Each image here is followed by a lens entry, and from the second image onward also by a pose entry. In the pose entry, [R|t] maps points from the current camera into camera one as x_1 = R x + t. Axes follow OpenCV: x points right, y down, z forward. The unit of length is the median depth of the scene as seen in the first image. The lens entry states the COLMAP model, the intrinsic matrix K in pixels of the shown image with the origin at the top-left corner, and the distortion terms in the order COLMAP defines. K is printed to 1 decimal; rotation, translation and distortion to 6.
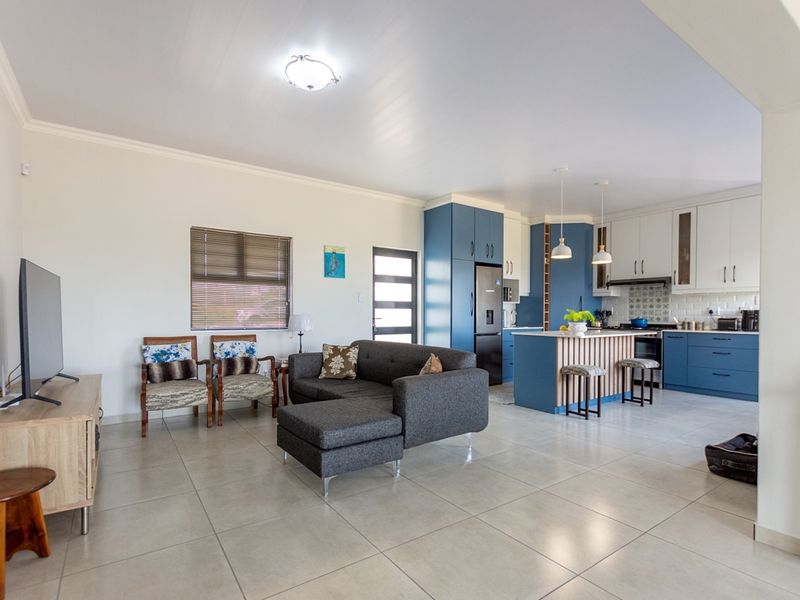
lens RADIAL K [[391.3, 0, 386.3], [0, 391.3, 316.5], [0, 0, 1]] dist [-0.023222, -0.000461]
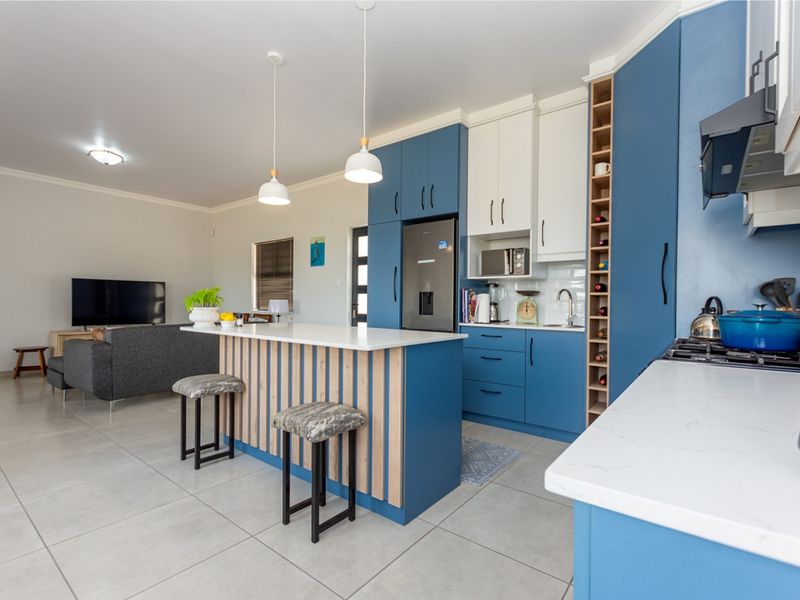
lens RADIAL K [[394.3, 0, 400.0], [0, 394.3, 300.0], [0, 0, 1]] dist [0.042063, -0.000082]
pose [[0.285885, -0.005374, -0.958249, 1.053191], [-0.015274, 0.999832, -0.010164, 0.002843], [0.958142, 0.017542, 0.285755, 0.968547]]
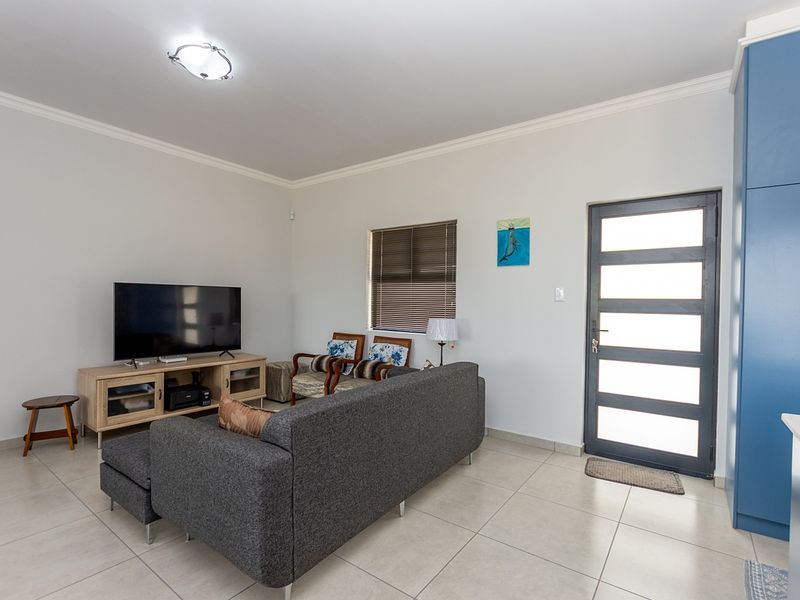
lens RADIAL K [[400.9, 0, 416.5], [0, 400.9, 301.8], [0, 0, 1]] dist [-0.033510, 0.022327]
pose [[0.349752, 0.000977, -0.936842, 0.490095], [-0.021125, 0.999753, -0.006844, -0.030230], [0.936604, 0.022185, 0.349686, 0.642947]]
